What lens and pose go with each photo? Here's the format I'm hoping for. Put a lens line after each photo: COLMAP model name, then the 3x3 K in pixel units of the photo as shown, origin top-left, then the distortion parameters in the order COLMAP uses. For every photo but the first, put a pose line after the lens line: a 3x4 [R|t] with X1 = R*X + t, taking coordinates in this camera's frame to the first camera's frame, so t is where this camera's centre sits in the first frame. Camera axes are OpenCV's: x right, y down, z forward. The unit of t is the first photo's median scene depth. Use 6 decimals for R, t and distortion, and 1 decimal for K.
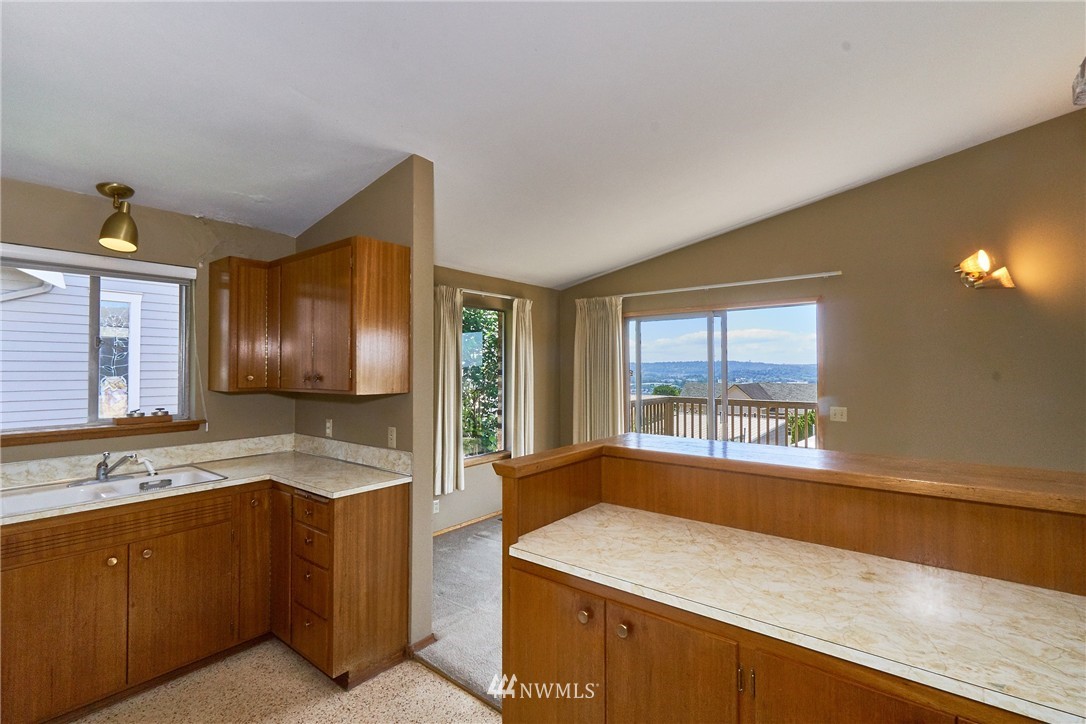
lens RADIAL K [[490.9, 0, 542.2], [0, 490.9, 355.1], [0, 0, 1]] dist [0.002097, 0.000526]
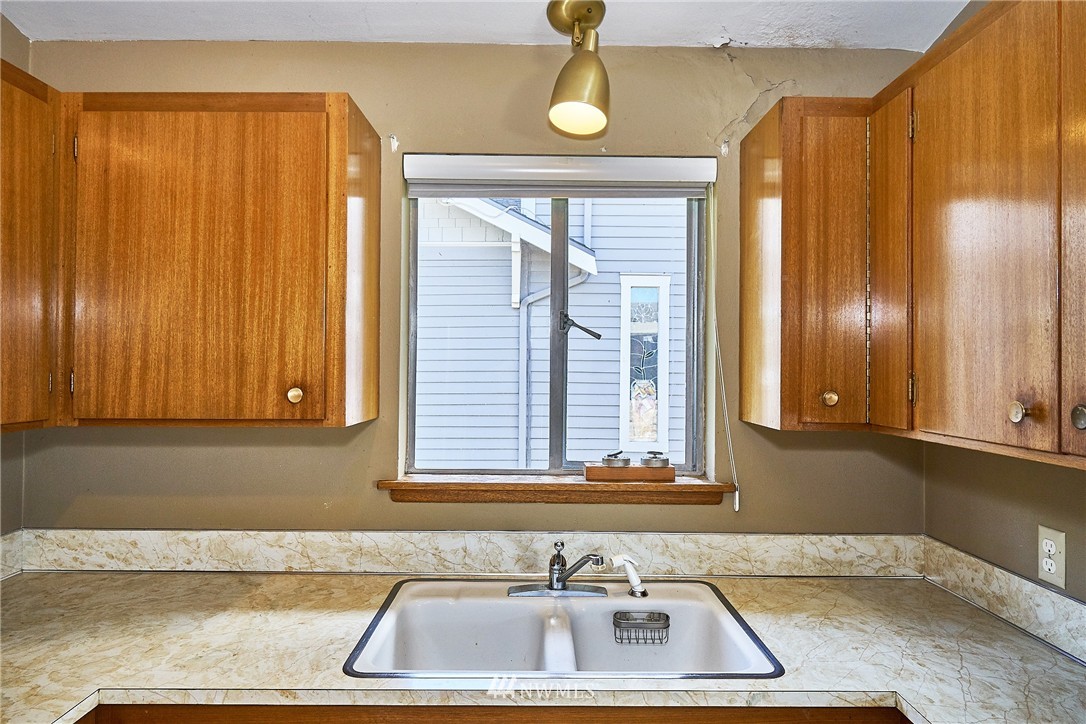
lens RADIAL K [[659.2, 0, 541.9], [0, 659.2, 358.0], [0, 0, 1]] dist [0.010356, -0.007058]
pose [[0.625154, -0.001137, -0.780500, -0.330868], [0.003877, 0.999991, 0.001648, 0.012799], [0.780491, -0.004056, 0.625153, 0.496899]]
